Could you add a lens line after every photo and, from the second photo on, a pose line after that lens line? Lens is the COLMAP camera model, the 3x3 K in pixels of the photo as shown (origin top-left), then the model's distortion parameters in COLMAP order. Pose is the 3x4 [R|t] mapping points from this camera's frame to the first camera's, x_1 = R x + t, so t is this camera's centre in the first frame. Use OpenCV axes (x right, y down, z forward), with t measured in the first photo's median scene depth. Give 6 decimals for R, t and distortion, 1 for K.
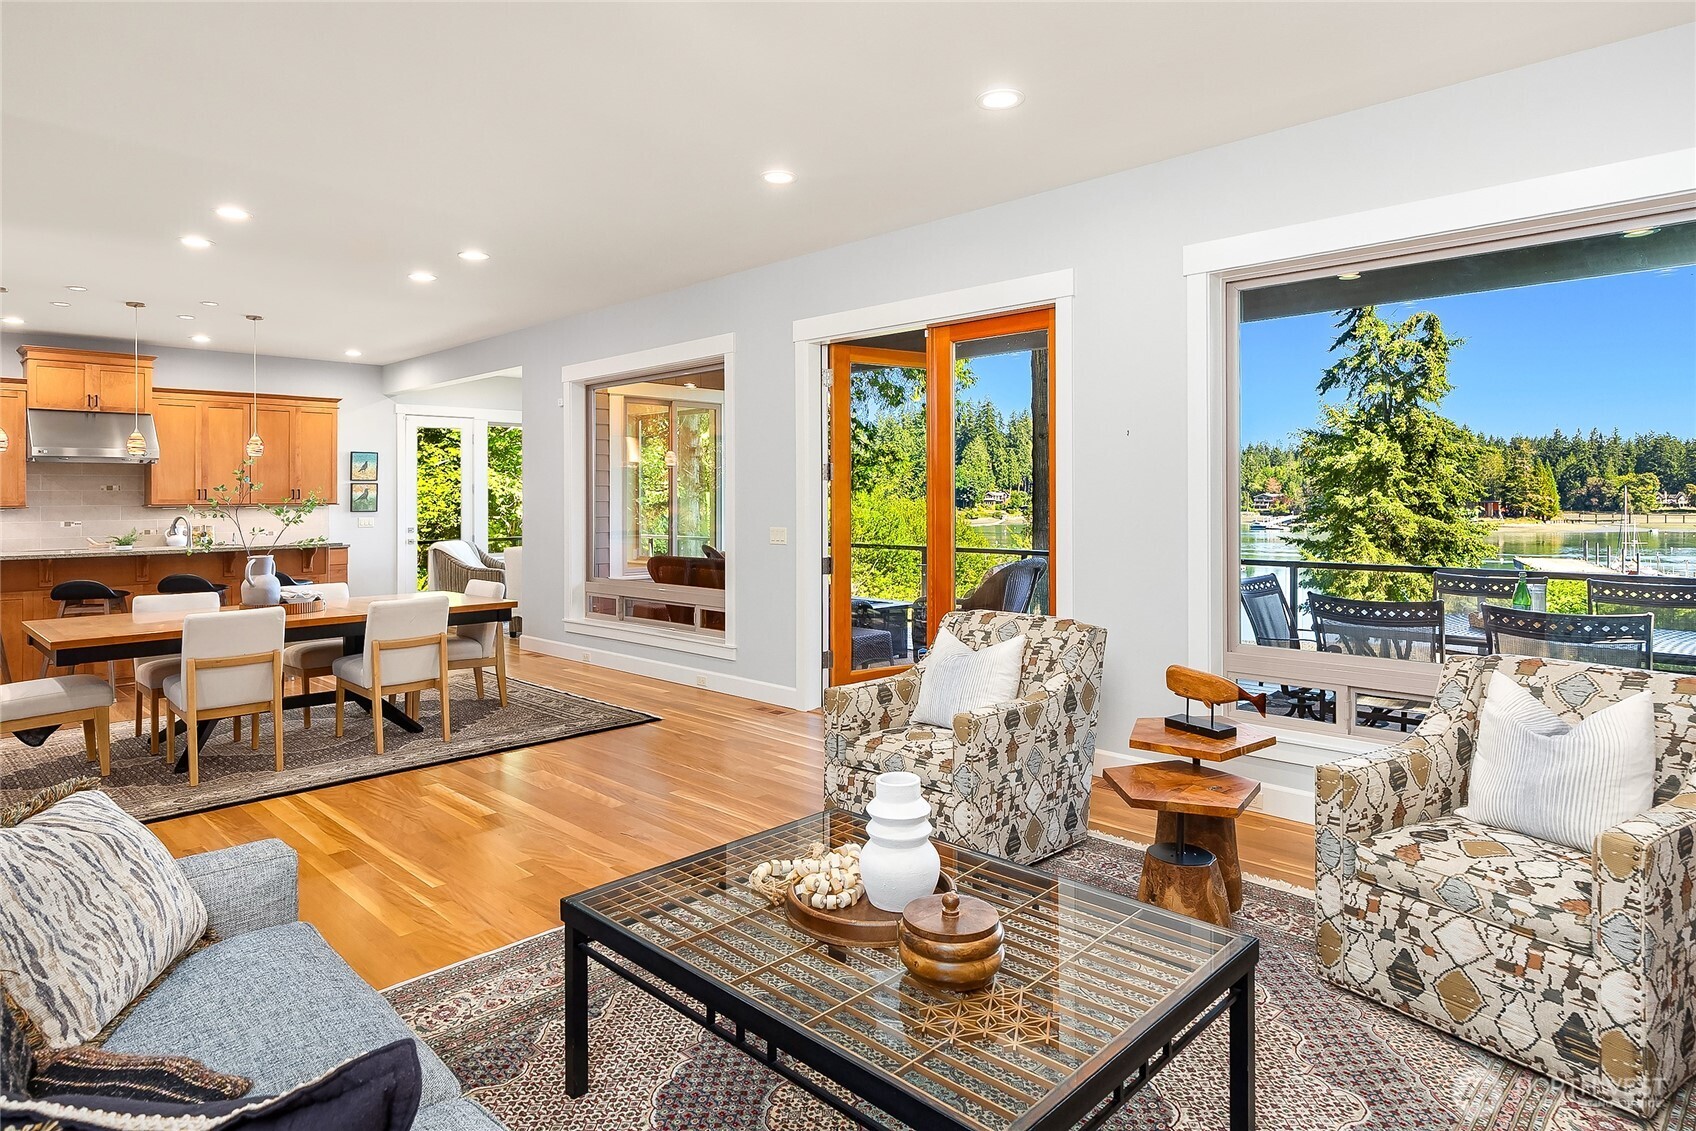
lens RADIAL K [[939.6, 0, 879.2], [0, 939.6, 485.2], [0, 0, 1]] dist [0.001034, 0.003257]
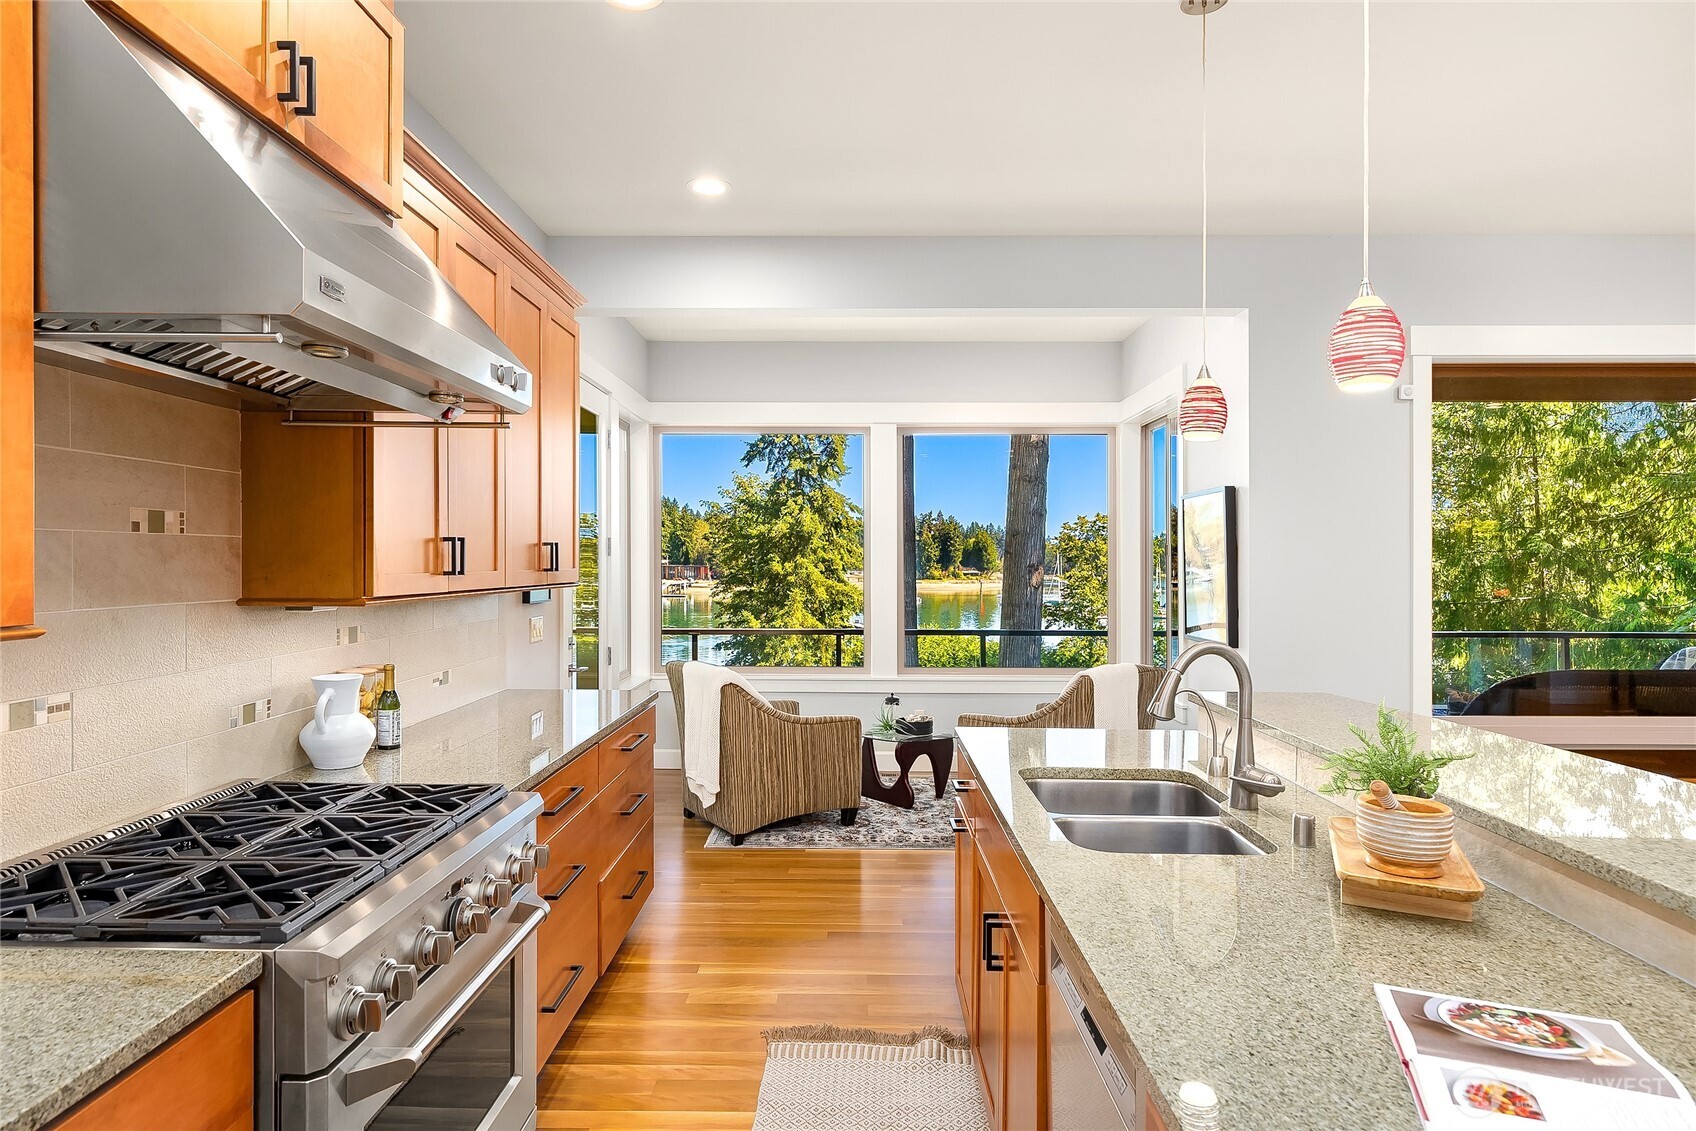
lens RADIAL K [[939.6, 0, 826.3], [0, 939.6, 559.4], [0, 0, 1]] dist [0.001034, 0.003257]
pose [[0.740742, 0.008735, 0.671733, -0.695432], [-0.016516, 0.999850, 0.005210, 0.006334], [-0.671587, -0.014953, 0.740775, 0.611787]]
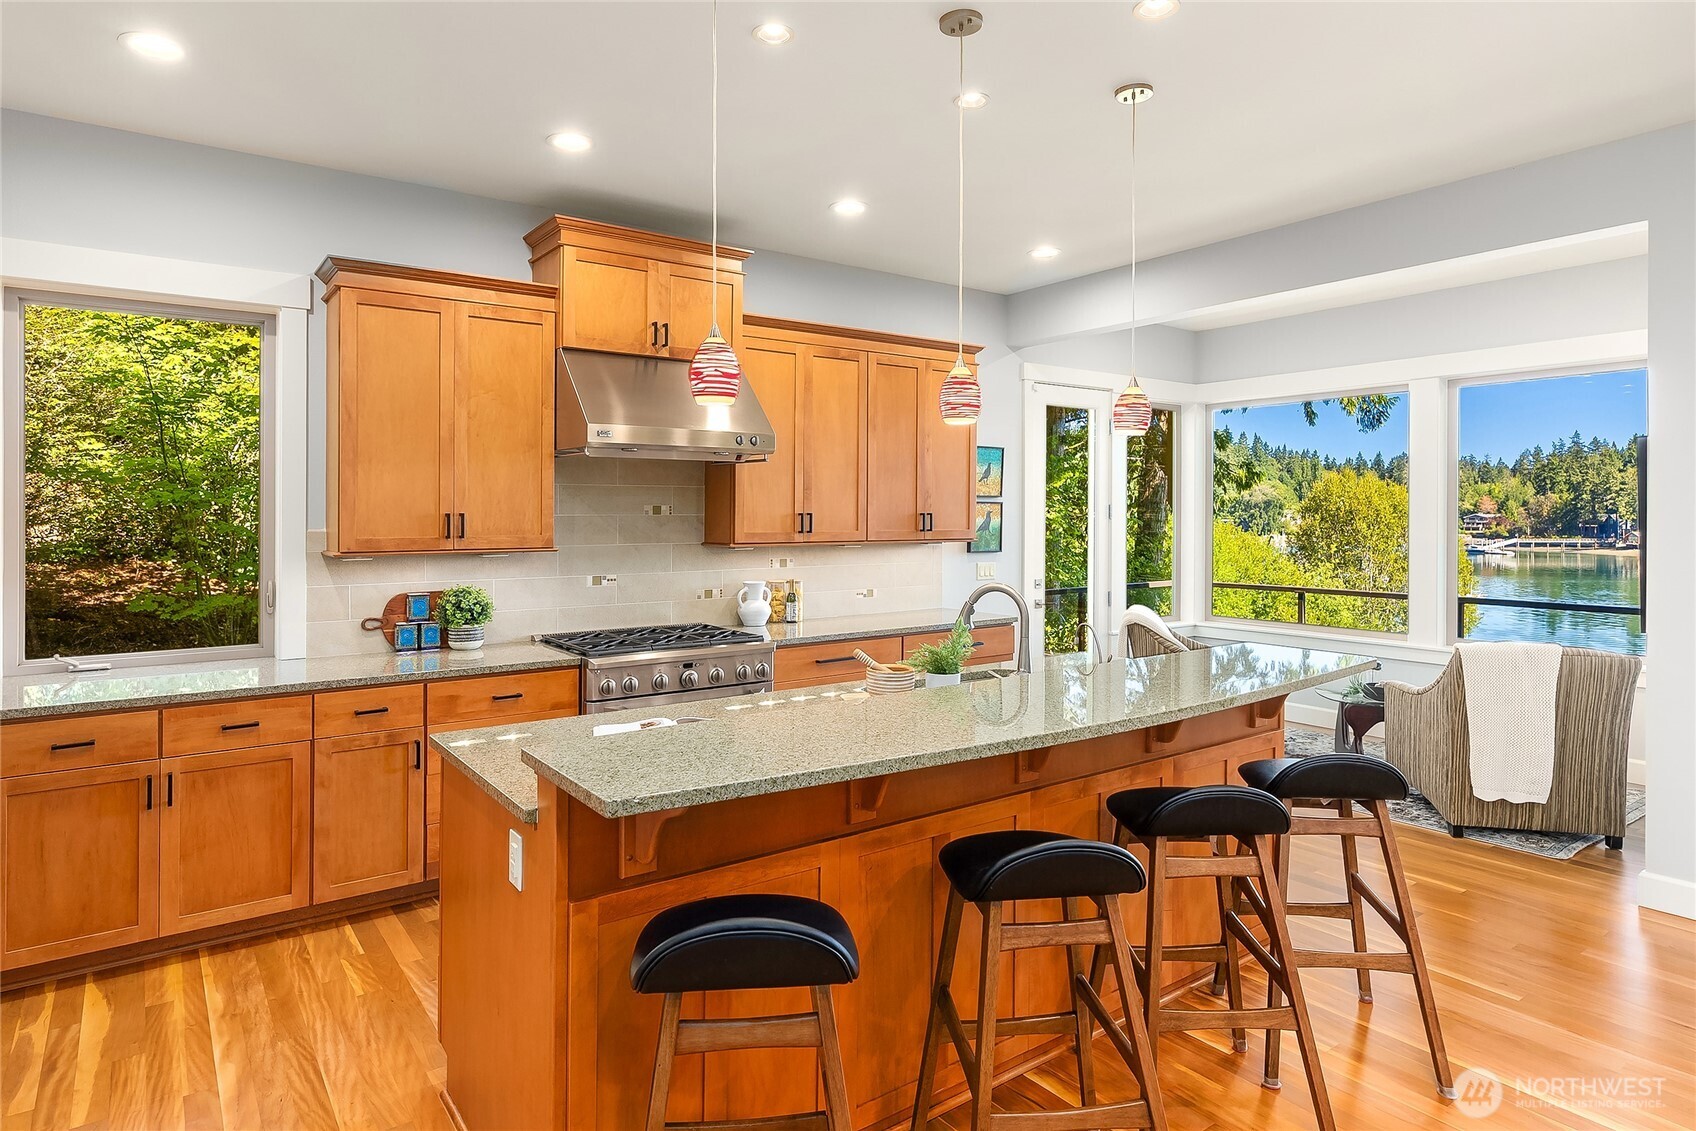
lens RADIAL K [[939.6, 0, 859.1], [0, 939.6, 508.0], [0, 0, 1]] dist [0.001034, 0.003257]
pose [[0.985010, 0.005579, -0.172408, -0.506838], [-0.004397, 0.999964, 0.007236, -0.002183], [0.172442, -0.006369, 0.984999, 0.416675]]
